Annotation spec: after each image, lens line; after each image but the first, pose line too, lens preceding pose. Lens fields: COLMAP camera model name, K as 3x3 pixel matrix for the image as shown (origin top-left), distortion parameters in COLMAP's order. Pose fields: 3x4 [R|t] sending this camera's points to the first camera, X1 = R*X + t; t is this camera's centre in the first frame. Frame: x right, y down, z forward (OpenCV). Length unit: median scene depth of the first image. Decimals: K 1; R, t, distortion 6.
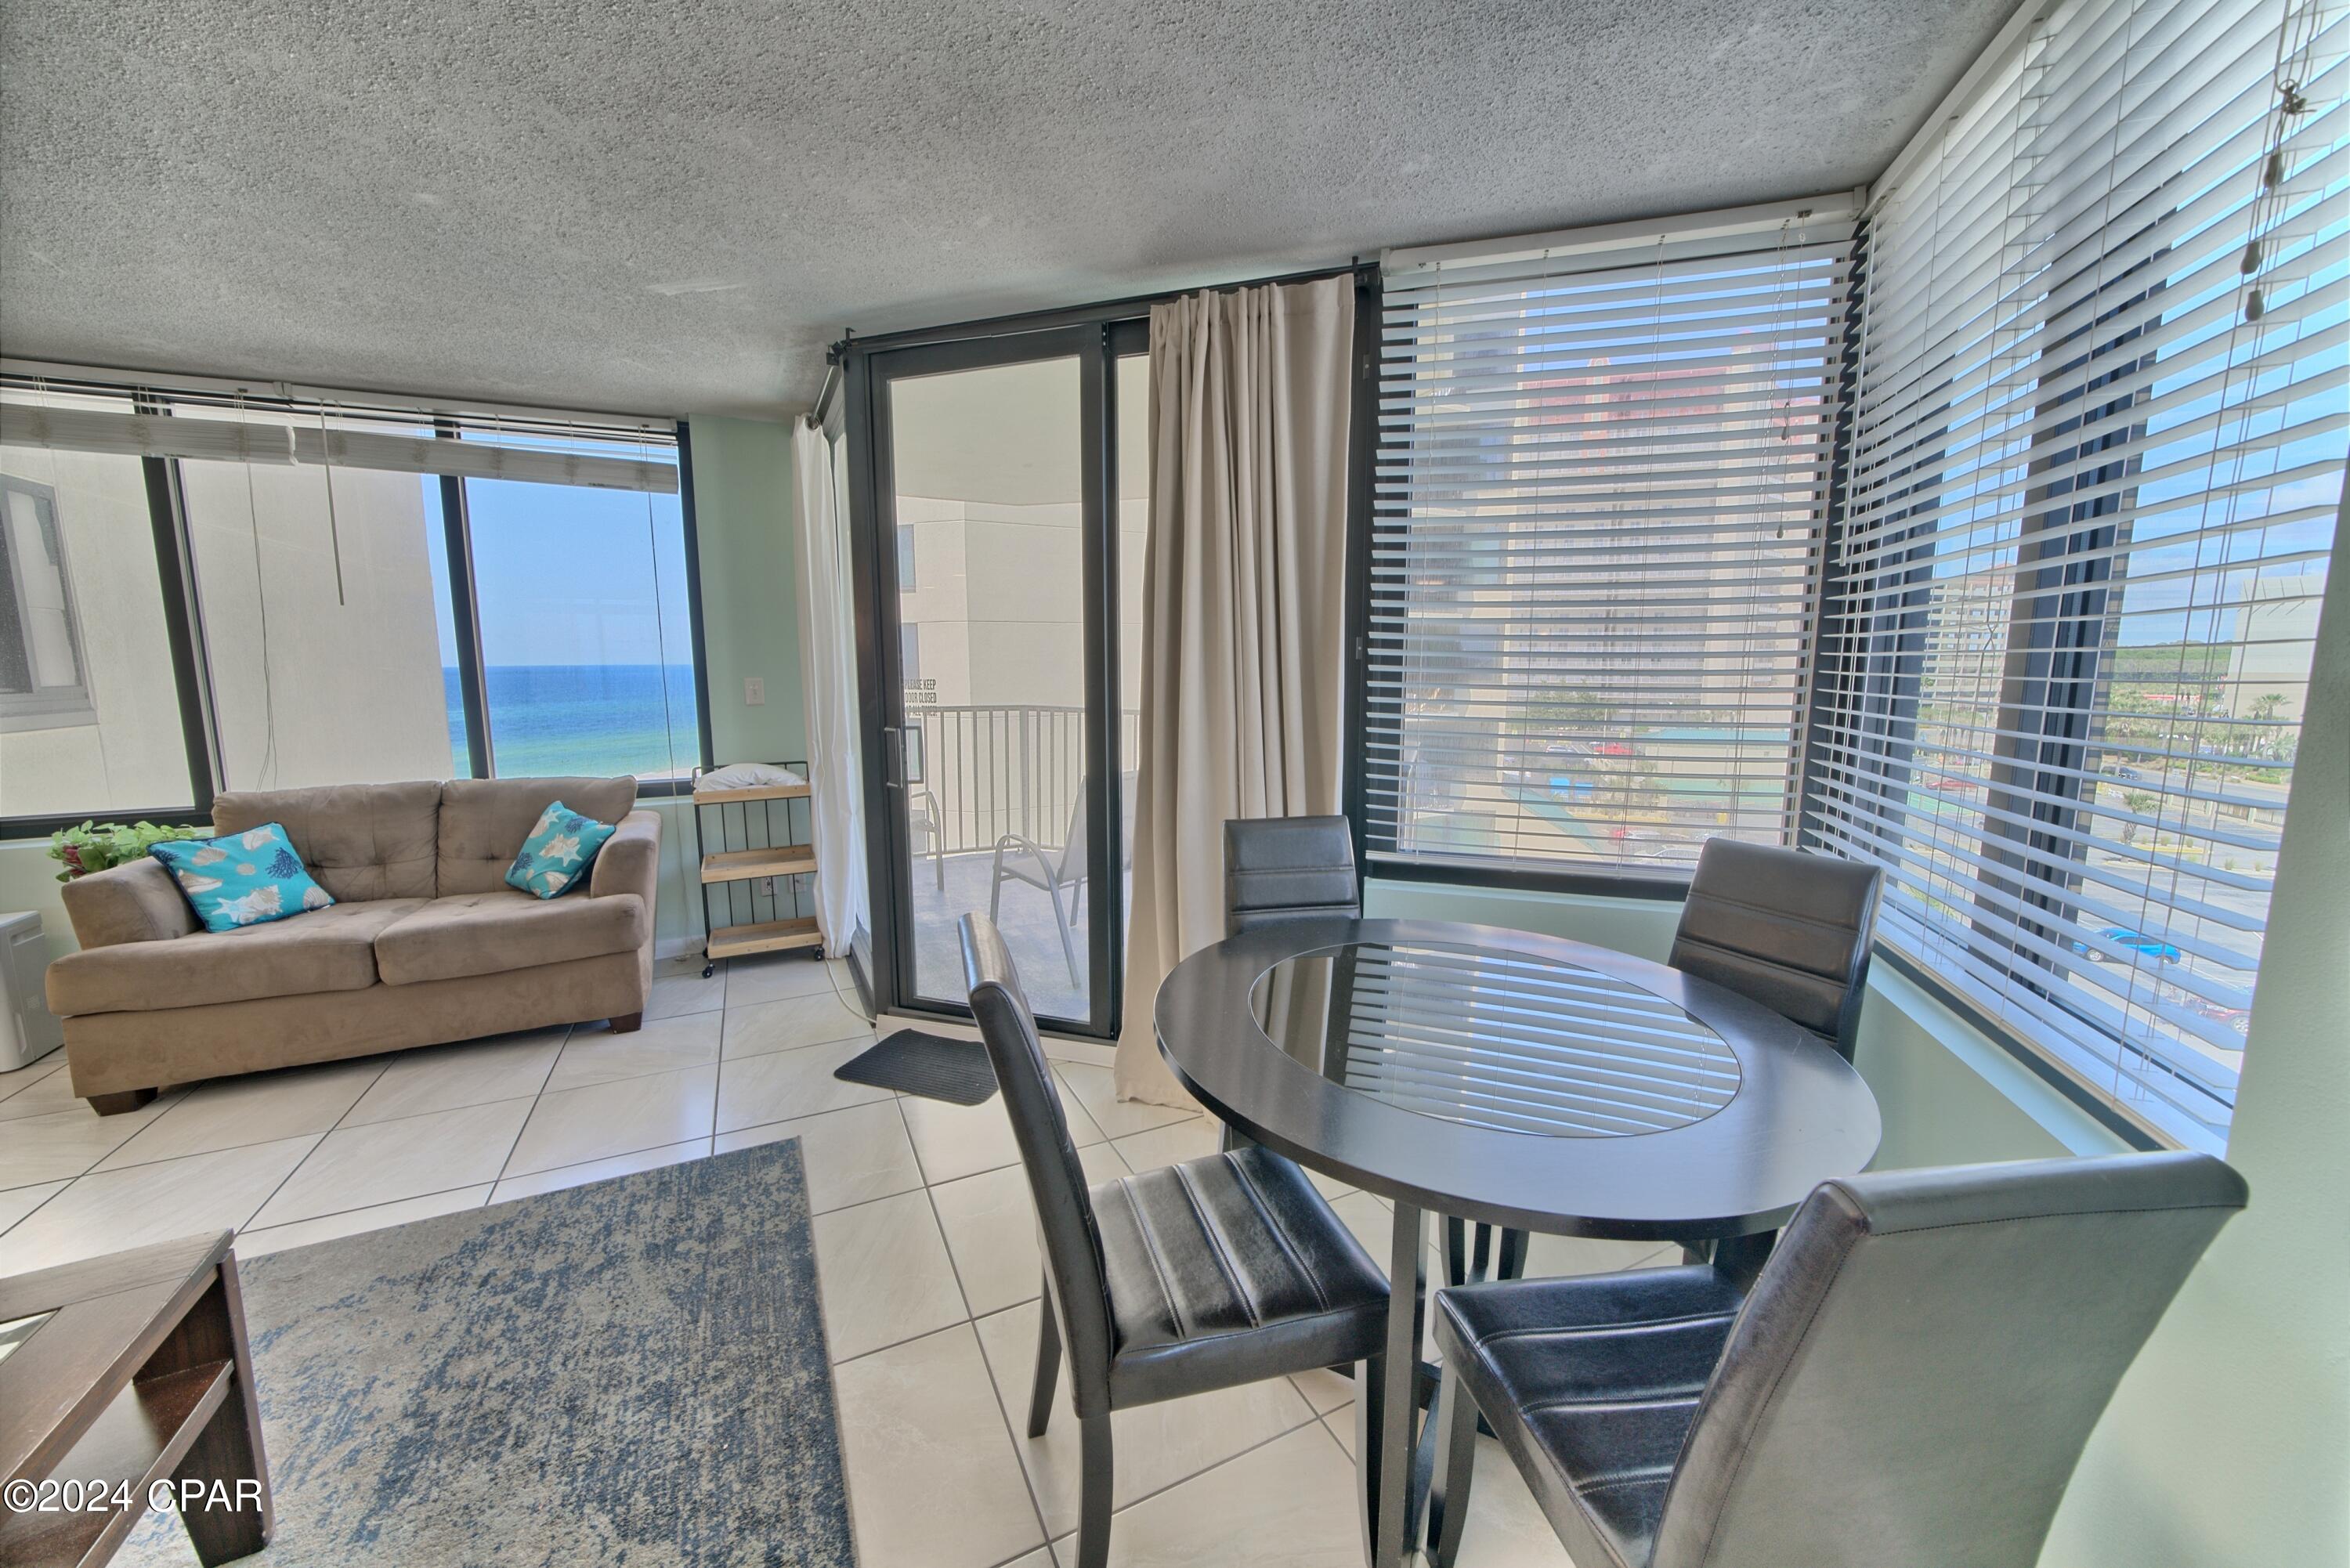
lens RADIAL K [[898.6, 0, 1173.4], [0, 898.6, 774.0], [0, 0, 1]] dist [-0.006725, 0.000826]
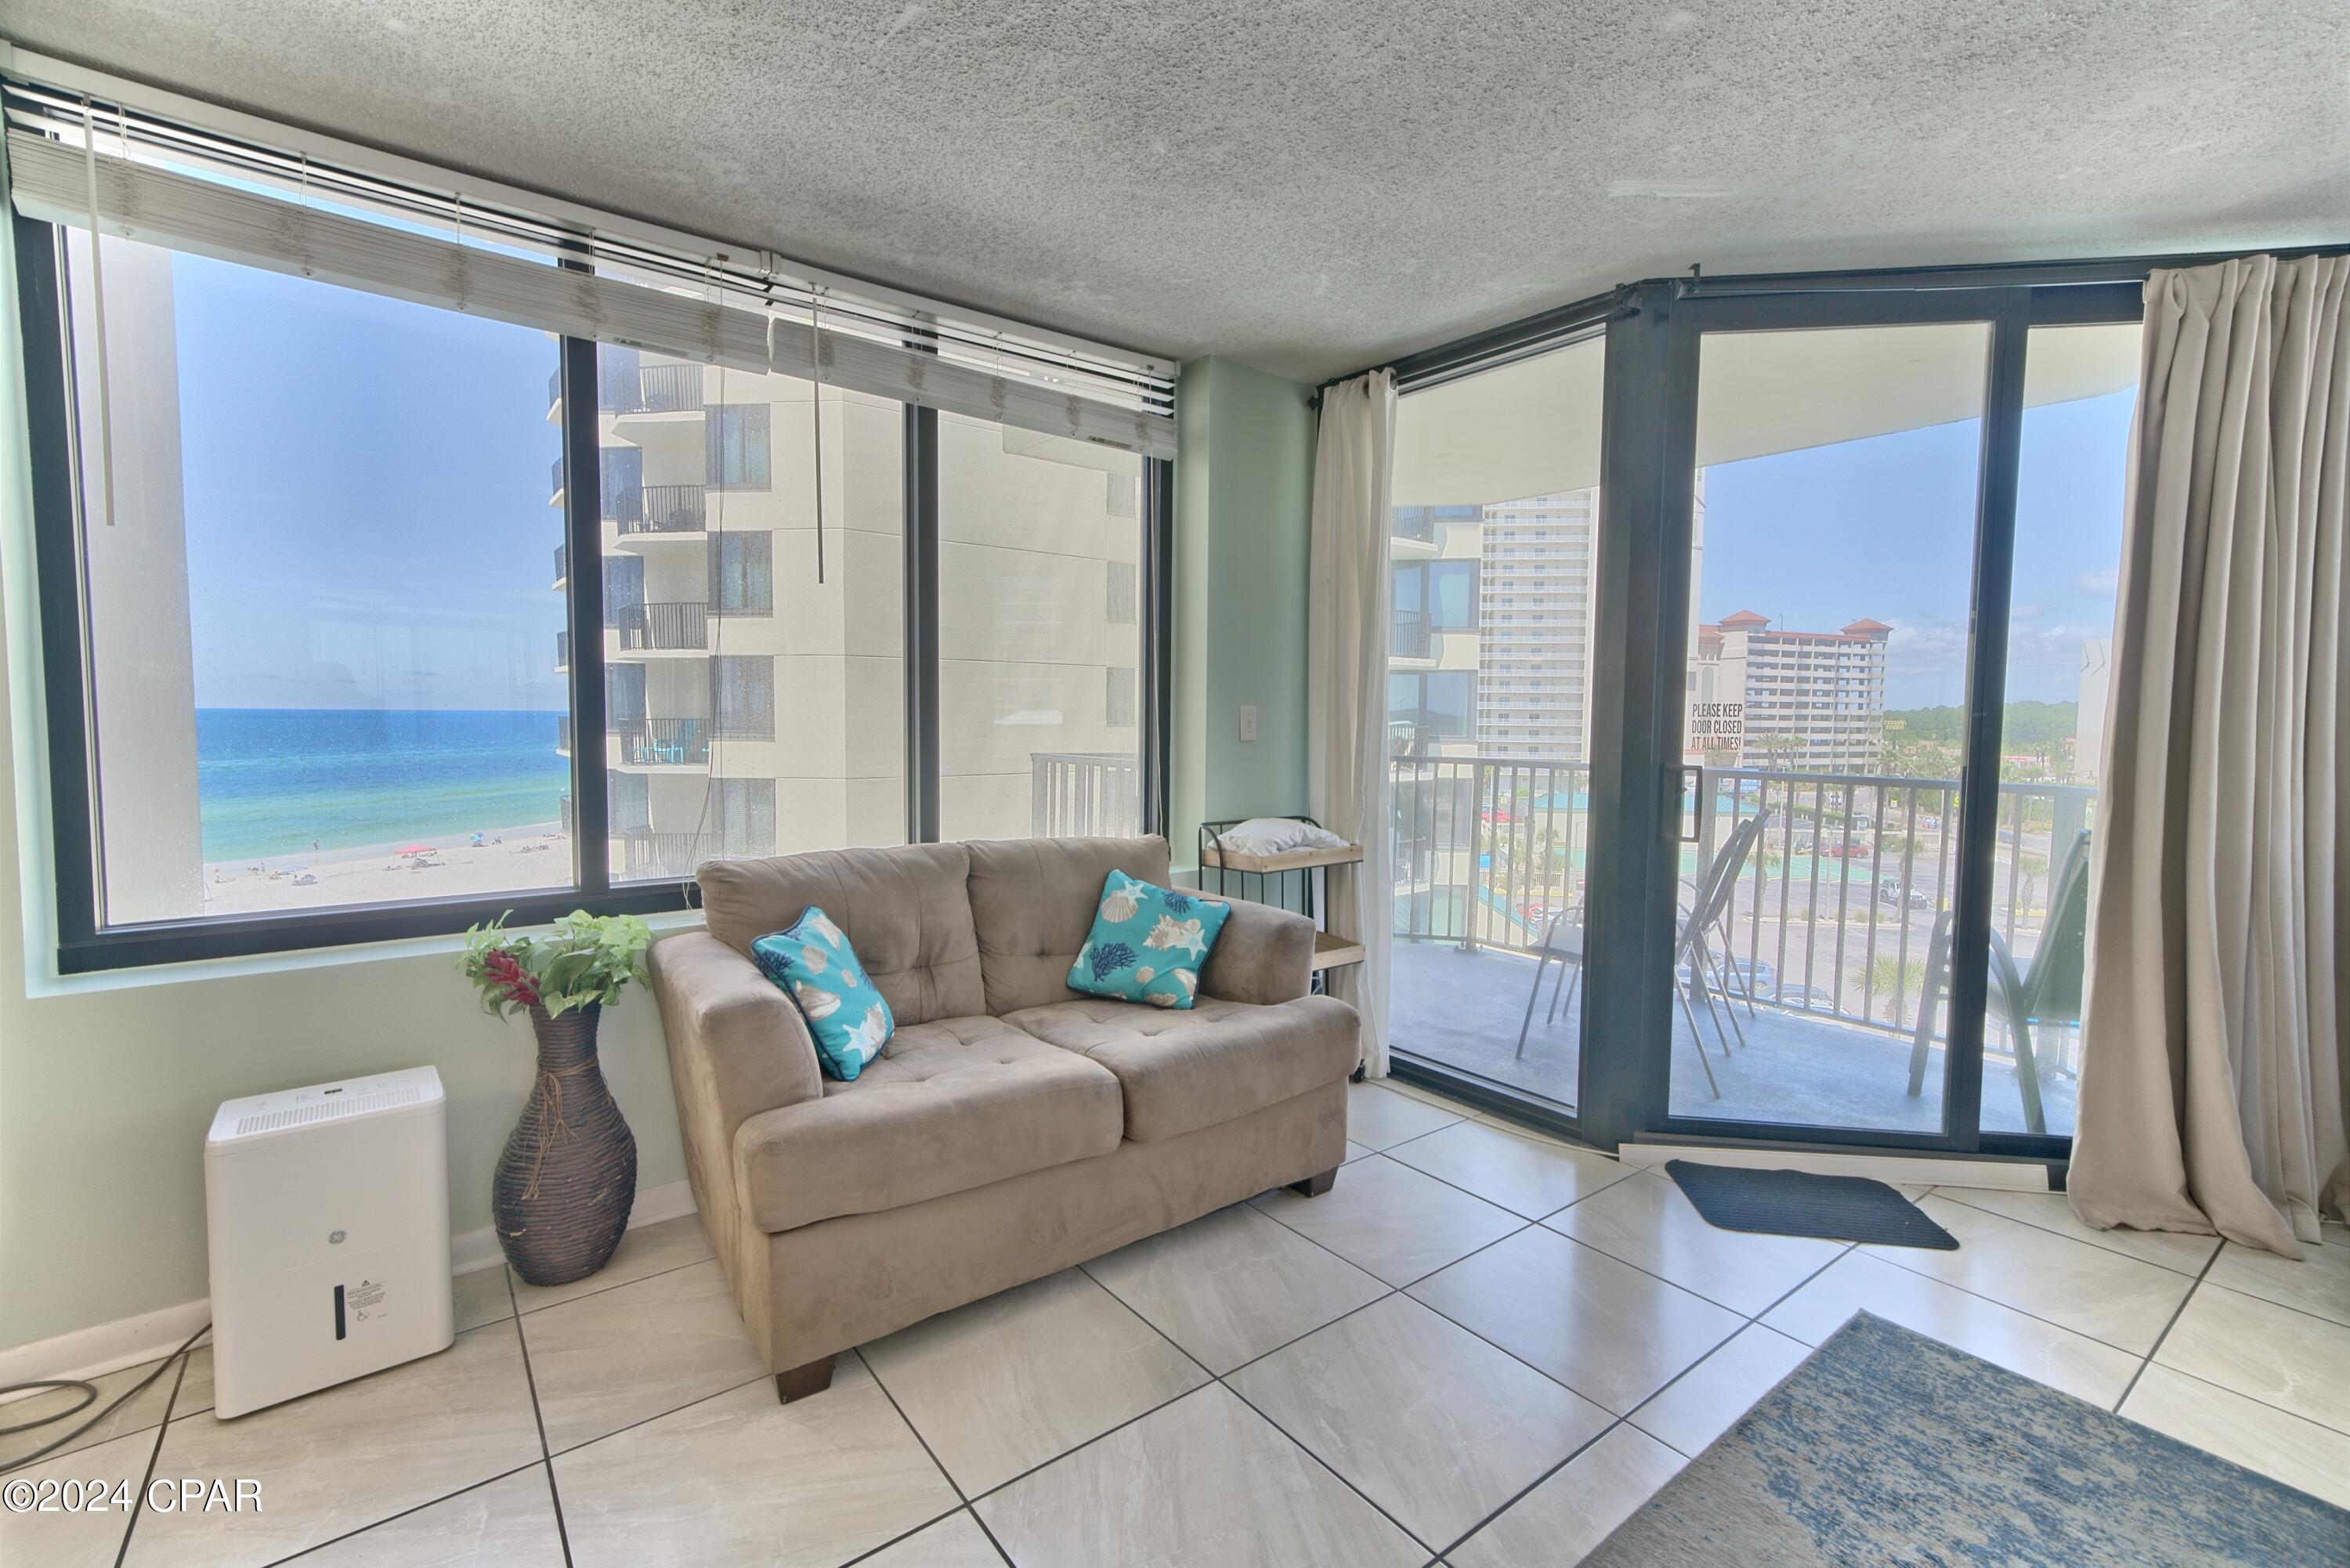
lens RADIAL K [[1042.0, 0, 1175.0], [0, 1042.0, 784.0], [0, 0, 1]] dist [0.001588, 0.001027]
pose [[0.976546, 0.002670, 0.215293, -0.884947], [0.012651, 0.997484, -0.069757, 0.022055], [-0.214937, 0.070845, 0.974055, 0.201291]]
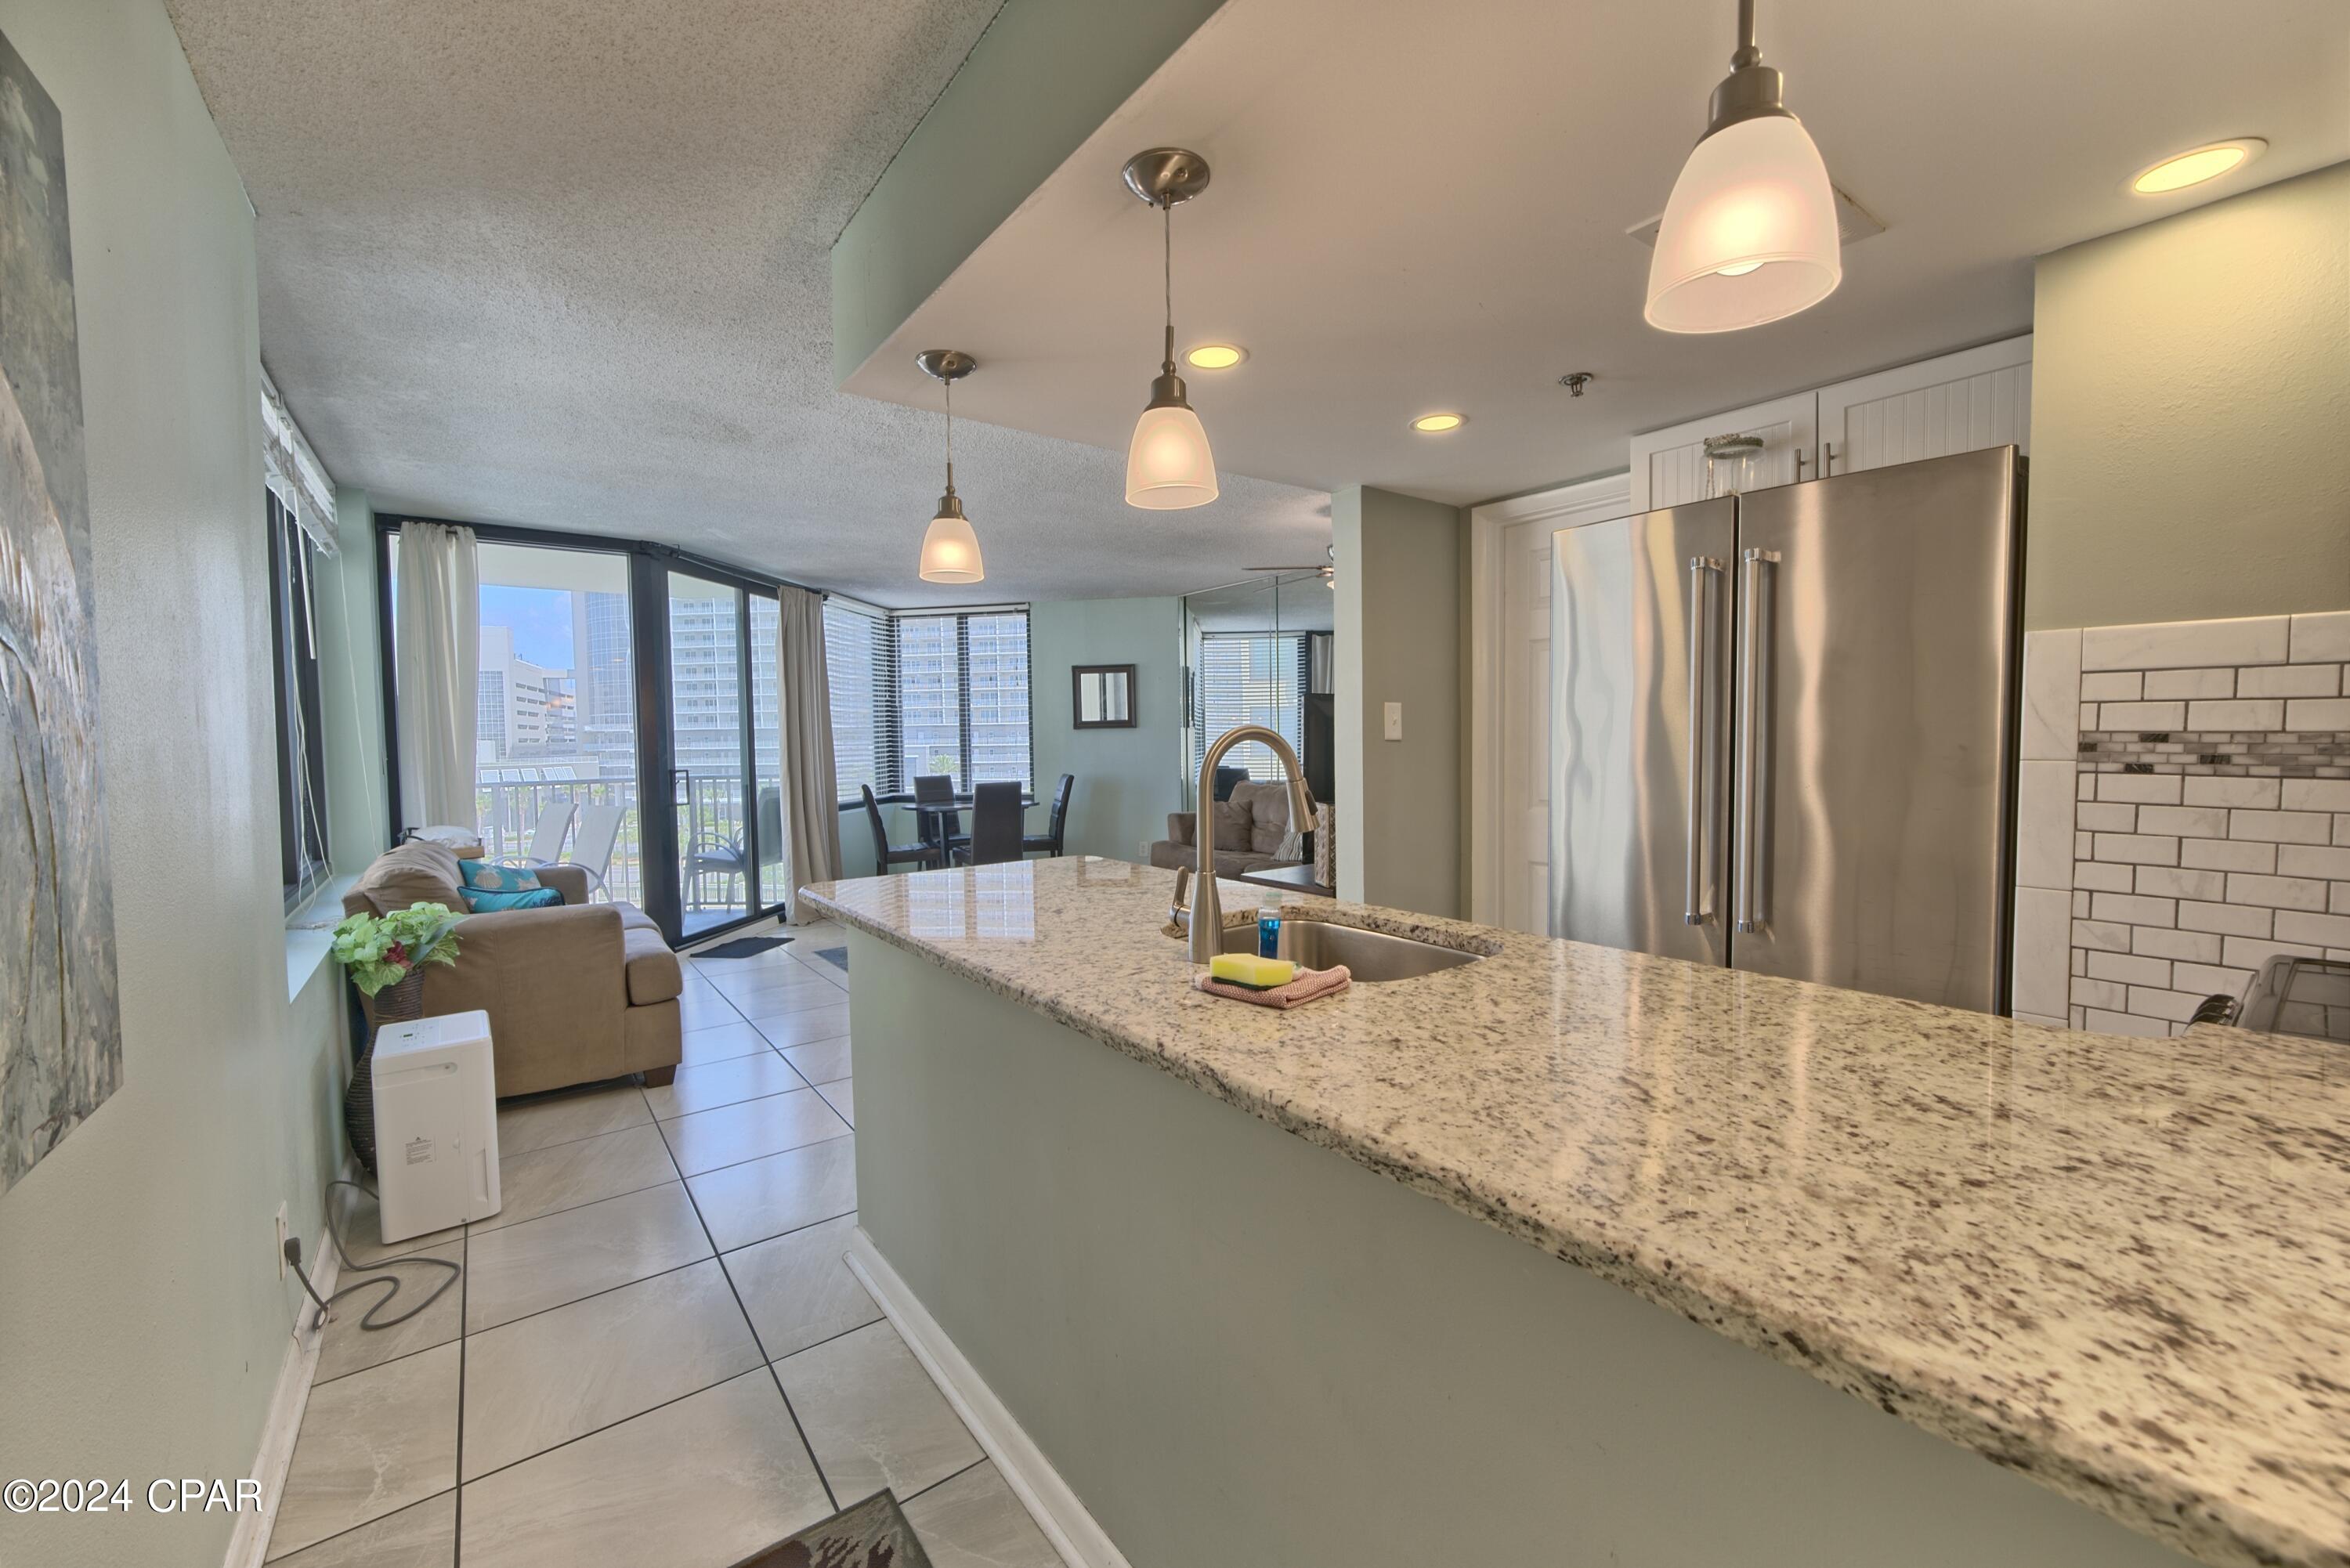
lens RADIAL K [[927.1, 0, 1175.0], [0, 927.1, 784.0], [0, 0, 1]] dist [0.000103, 0.000002]
pose [[-0.204635, -0.045768, 0.977768, -2.061641], [0.143728, 0.986674, 0.076266, -0.022848], [-0.968229, 0.156140, -0.195330, 0.423572]]
